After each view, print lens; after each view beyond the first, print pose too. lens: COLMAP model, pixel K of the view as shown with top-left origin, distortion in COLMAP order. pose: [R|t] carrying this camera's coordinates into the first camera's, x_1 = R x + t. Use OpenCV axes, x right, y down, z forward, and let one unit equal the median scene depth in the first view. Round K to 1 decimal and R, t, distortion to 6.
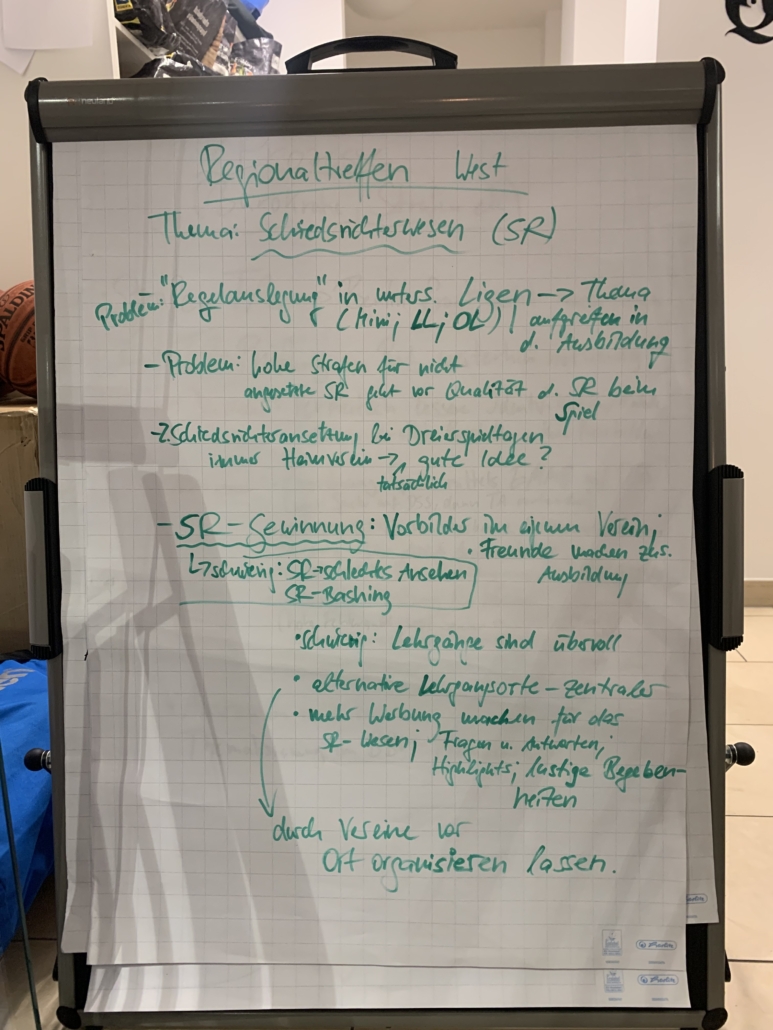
lens RADIAL K [[793.3, 0, 384.2], [0, 793.3, 521.2], [0, 0, 1]] dist [0.035772, -0.032399]
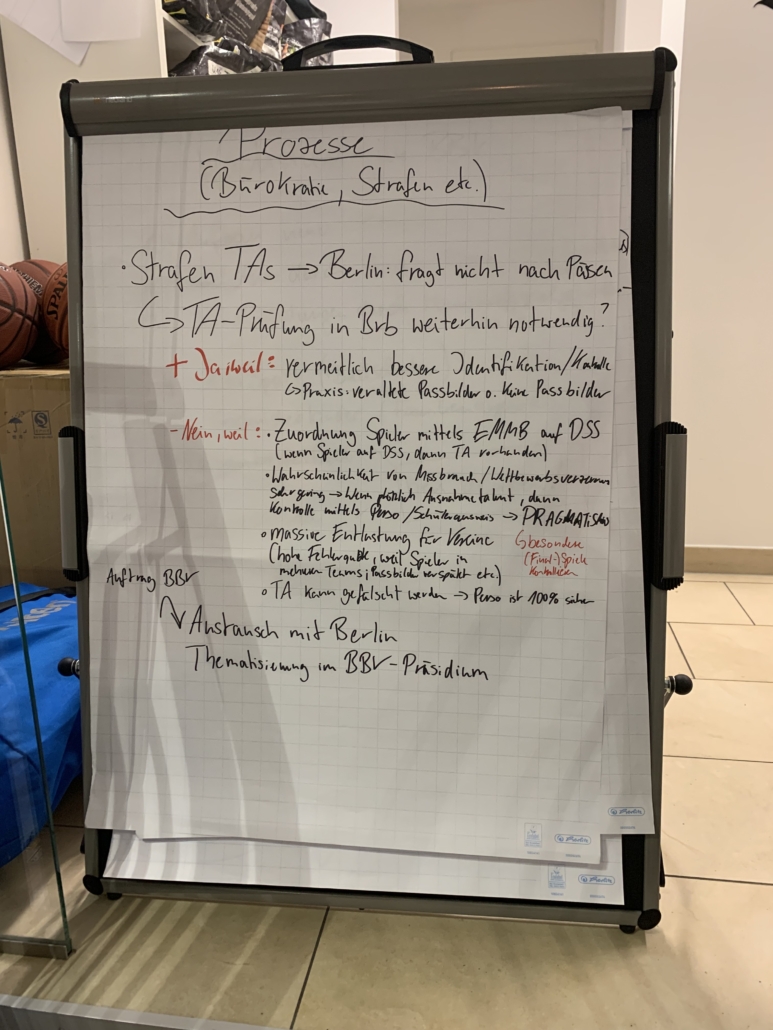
lens RADIAL K [[793.3, 0, 383.9], [0, 793.3, 515.9], [0, 0, 1]] dist [0.035772, -0.032399]
pose [[0.996509, 0.021482, -0.080673, 0.122438], [-0.019503, 0.999491, 0.025237, 0.038407], [0.081174, -0.023575, 0.996421, -0.129397]]
